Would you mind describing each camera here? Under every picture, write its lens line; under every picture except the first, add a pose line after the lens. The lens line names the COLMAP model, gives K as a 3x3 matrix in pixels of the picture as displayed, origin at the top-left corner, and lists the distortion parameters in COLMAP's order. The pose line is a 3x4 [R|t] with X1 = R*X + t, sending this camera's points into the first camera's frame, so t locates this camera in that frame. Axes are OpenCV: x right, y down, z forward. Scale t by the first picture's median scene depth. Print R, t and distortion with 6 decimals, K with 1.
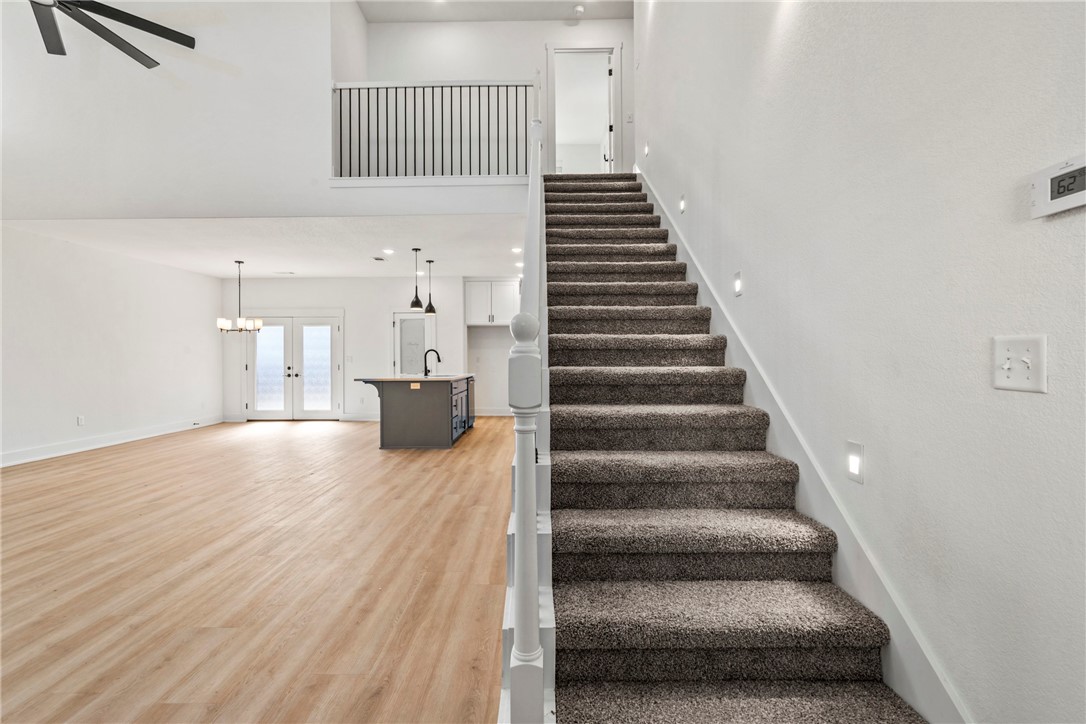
lens RADIAL K [[498.9, 0, 534.5], [0, 498.9, 349.4], [0, 0, 1]] dist [-0.007054, 0.003405]
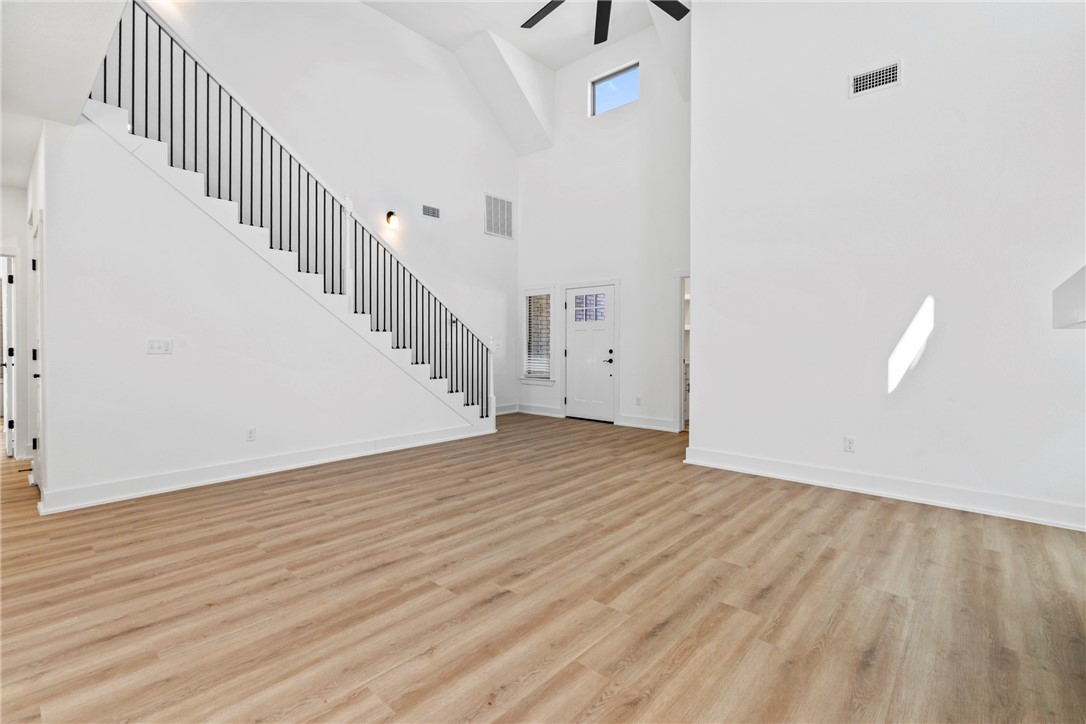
lens RADIAL K [[498.9, 0, 537.1], [0, 498.9, 344.5], [0, 0, 1]] dist [-0.007054, 0.003405]
pose [[-0.756759, 0.002152, 0.653690, -0.628232], [-0.010220, 0.999833, -0.015124, 0.016829], [-0.653614, -0.018126, -0.756611, 0.756810]]
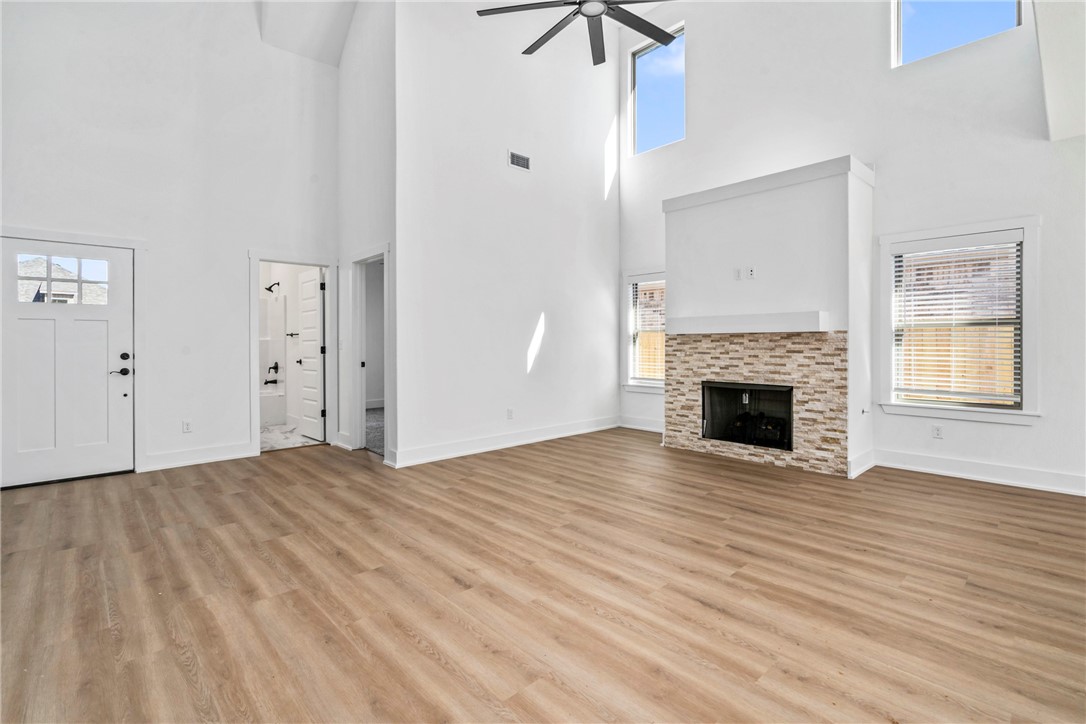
lens RADIAL K [[498.9, 0, 545.9], [0, 498.9, 341.2], [0, 0, 1]] dist [-0.007054, 0.003405]
pose [[-0.714942, 0.006423, -0.699154, -0.059269], [0.020724, 0.999713, -0.012007, 0.014134], [0.698876, -0.023074, -0.714870, 0.707104]]
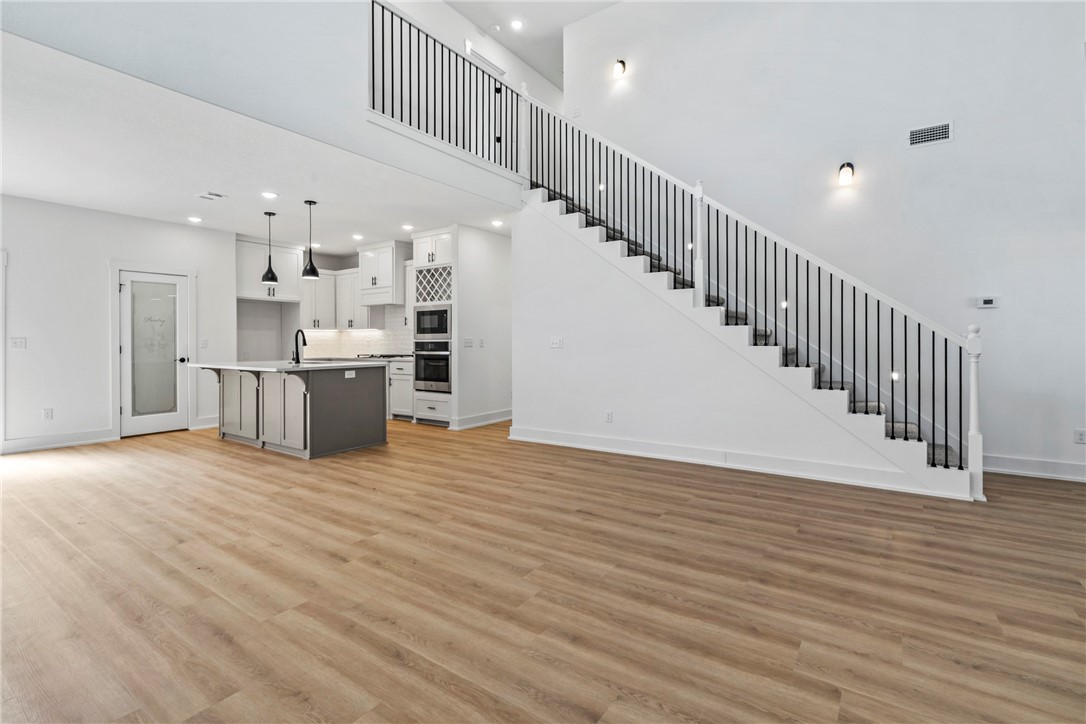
lens RADIAL K [[498.9, 0, 544.8], [0, 498.9, 341.2], [0, 0, 1]] dist [-0.007054, 0.003405]
pose [[0.553568, 0.004101, 0.832794, -0.624870], [-0.013597, 0.999899, 0.004114, 0.009199], [-0.832693, -0.013600, 0.553568, 0.232041]]
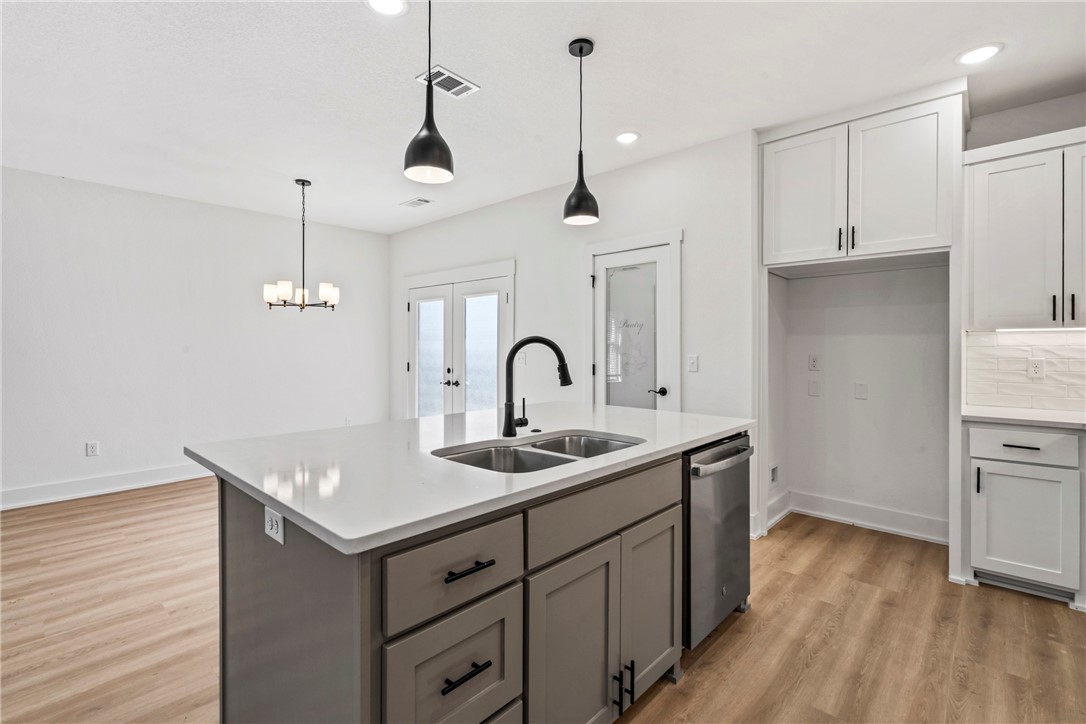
lens RADIAL K [[498.9, 0, 540.1], [0, 498.9, 347.8], [0, 0, 1]] dist [-0.007054, 0.003405]
pose [[0.749921, 0.007158, -0.661489, -0.027317], [0.006302, 0.999819, 0.017963, 0.000733], [0.661498, -0.017640, 0.749740, 0.772751]]
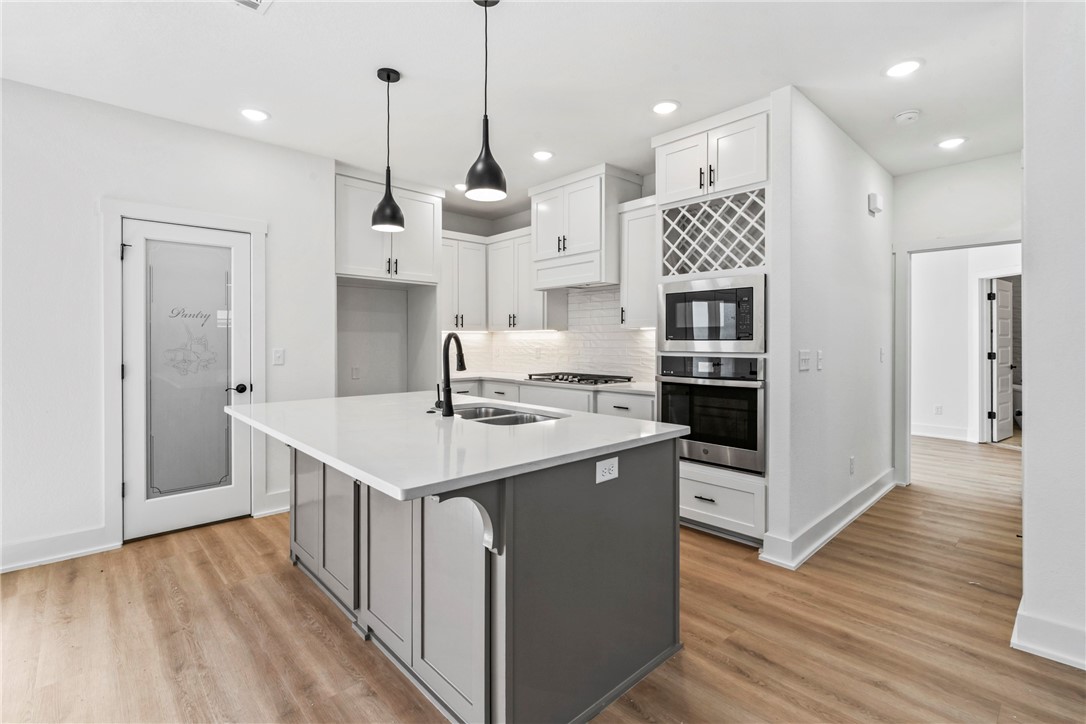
lens RADIAL K [[498.9, 0, 542.5], [0, 498.9, 341.2], [0, 0, 1]] dist [-0.007054, 0.003405]
pose [[0.717982, 0.004441, 0.696047, -0.379791], [-0.016278, 0.999813, 0.010413, 0.000516], [-0.695871, -0.018807, 0.717921, 0.695181]]
